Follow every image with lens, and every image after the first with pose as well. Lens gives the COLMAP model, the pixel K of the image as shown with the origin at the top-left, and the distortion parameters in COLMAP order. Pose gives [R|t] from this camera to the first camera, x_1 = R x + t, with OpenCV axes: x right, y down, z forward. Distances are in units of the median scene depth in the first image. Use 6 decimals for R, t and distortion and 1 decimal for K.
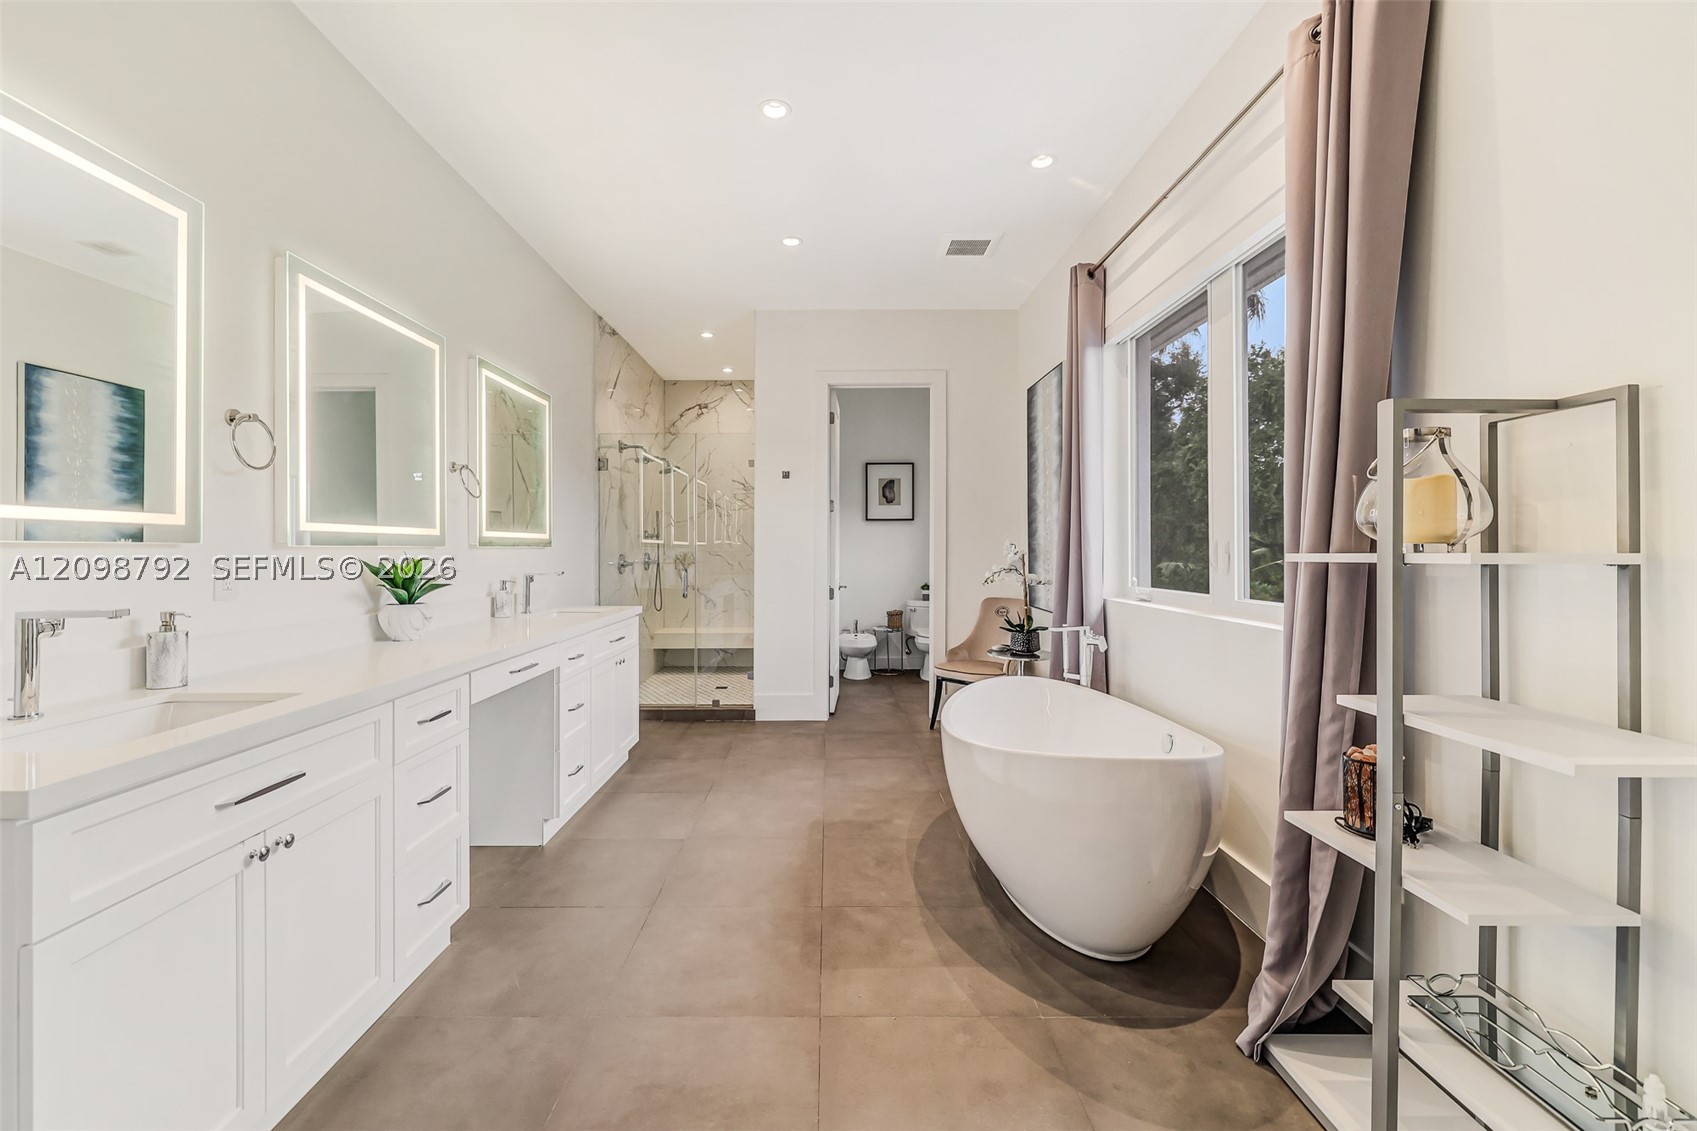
lens RADIAL K [[716.3, 0, 839.5], [0, 716.3, 558.2], [0, 0, 1]] dist [-0.000939, -0.000512]
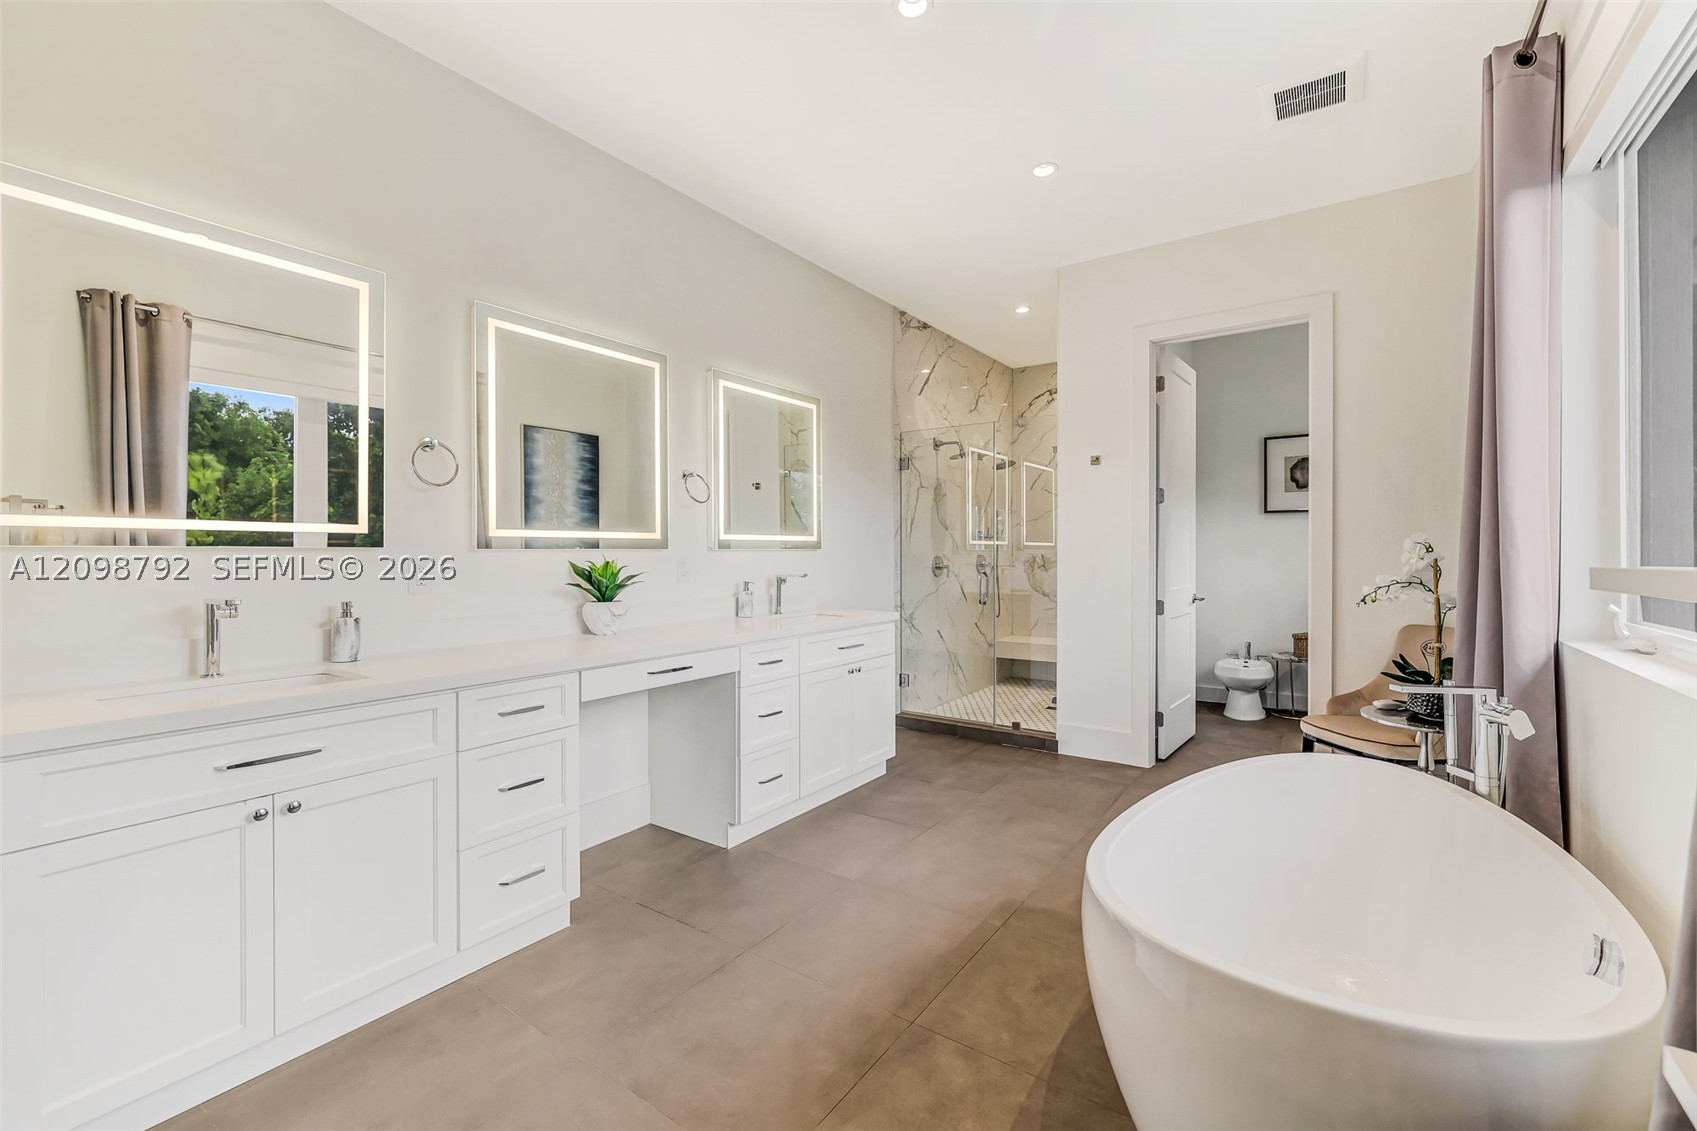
lens RADIAL K [[716.3, 0, 849.7], [0, 716.3, 558.7], [0, 0, 1]] dist [-0.000939, -0.000512]
pose [[0.810155, 0.005635, -0.586188, 0.231229], [-0.006315, 0.999980, 0.000885, -0.003422], [0.586181, 0.002985, 0.810174, 0.219634]]
